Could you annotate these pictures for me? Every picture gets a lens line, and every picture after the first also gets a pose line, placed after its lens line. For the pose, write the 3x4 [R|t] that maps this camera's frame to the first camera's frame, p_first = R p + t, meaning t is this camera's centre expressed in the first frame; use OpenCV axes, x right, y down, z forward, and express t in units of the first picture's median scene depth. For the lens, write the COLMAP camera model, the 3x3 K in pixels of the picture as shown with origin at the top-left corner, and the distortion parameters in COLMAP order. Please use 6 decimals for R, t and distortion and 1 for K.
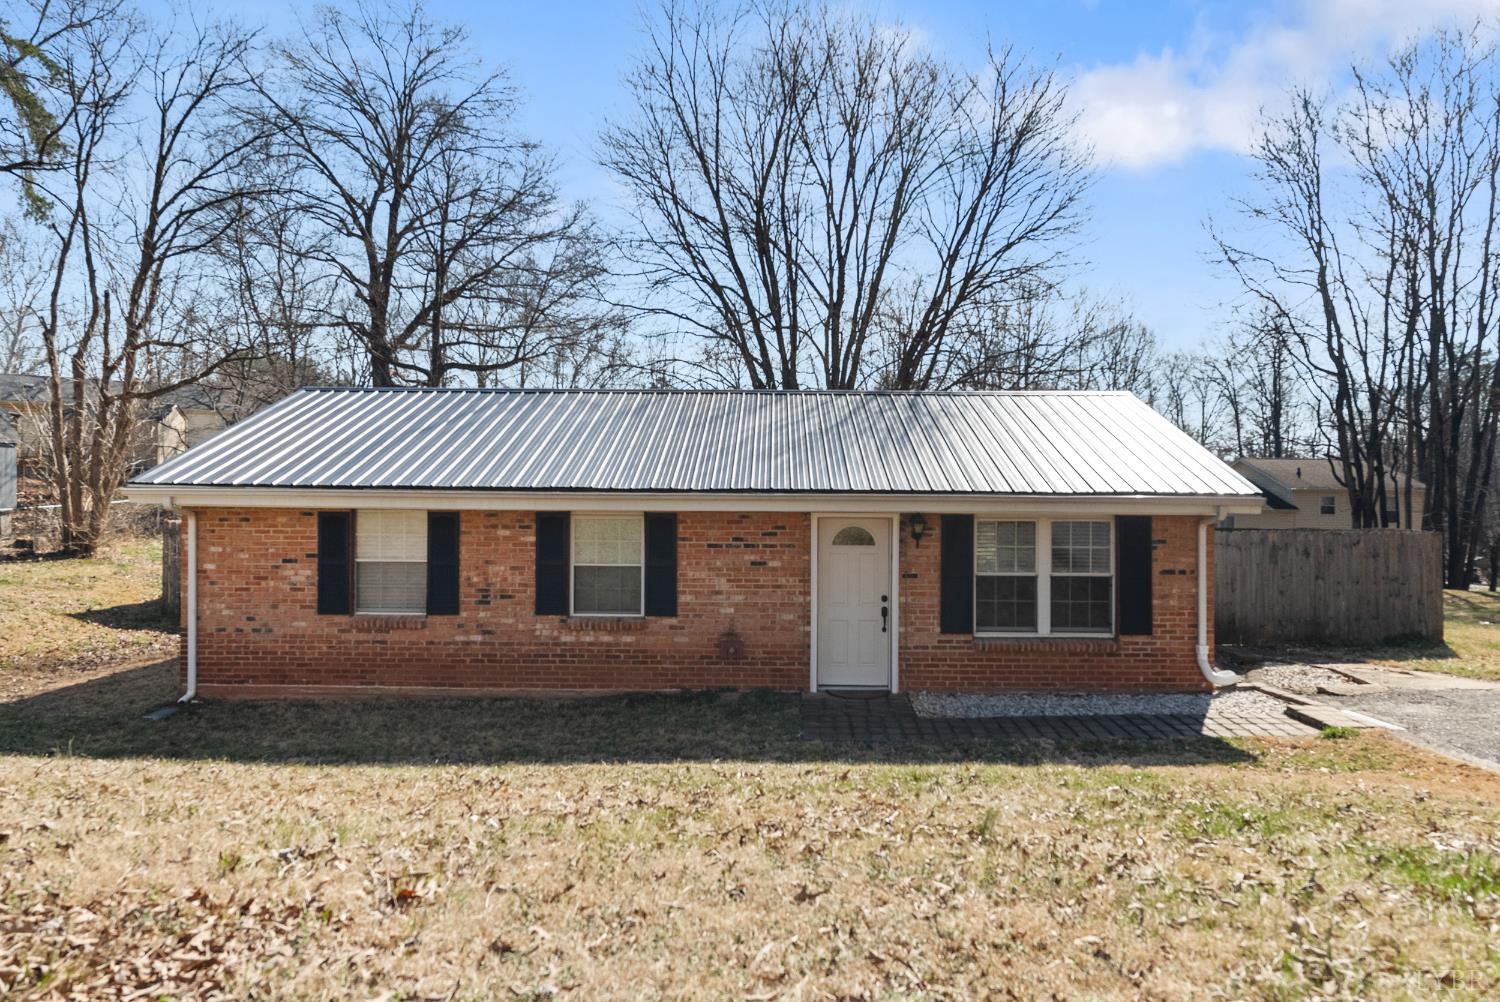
lens RADIAL K [[1025.4, 0, 758.2], [0, 1025.4, 461.5], [0, 0, 1]] dist [0.001745, -0.001018]
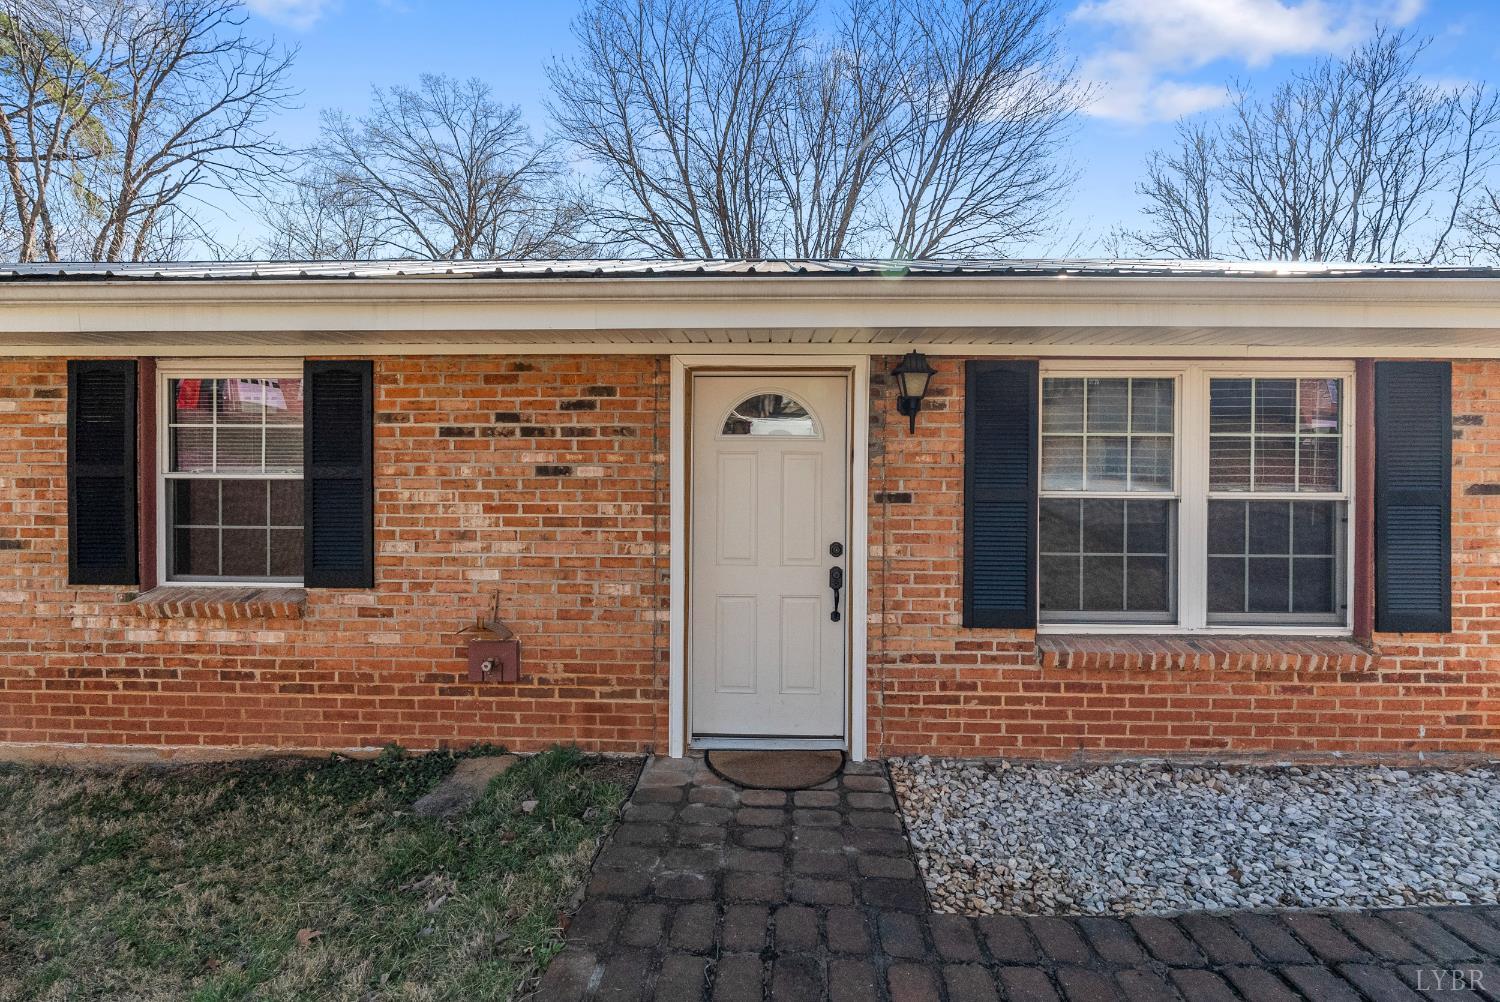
lens RADIAL K [[670.2, 0, 757.0], [0, 670.2, 489.1], [0, 0, 1]] dist [-0.003980, -0.000135]
pose [[0.999965, -0.000199, -0.008385, 0.091264], [0.000464, 0.999502, 0.031551, 0.098183], [0.008375, -0.031554, 0.999467, 0.708064]]
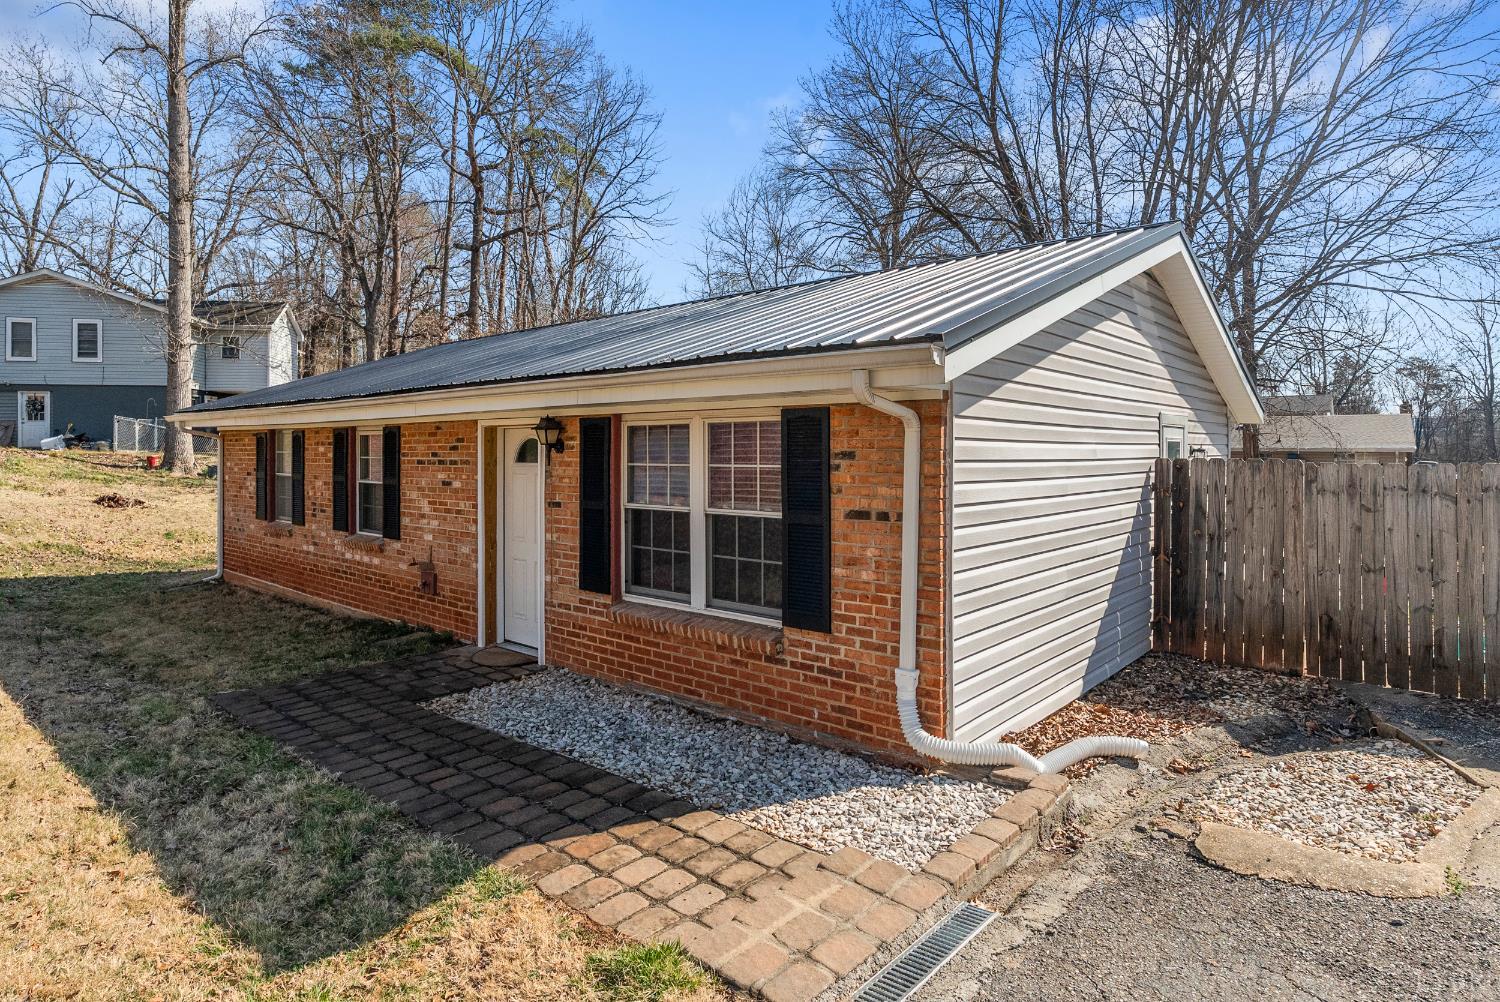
lens RADIAL K [[813.9, 0, 742.4], [0, 813.9, 459.8], [0, 0, 1]] dist [-0.006645, 0.001456]
pose [[0.762805, -0.000269, -0.646628, 0.609441], [0.016110, 0.999697, 0.018589, 0.072047], [0.646428, -0.024597, 0.762579, 0.652214]]
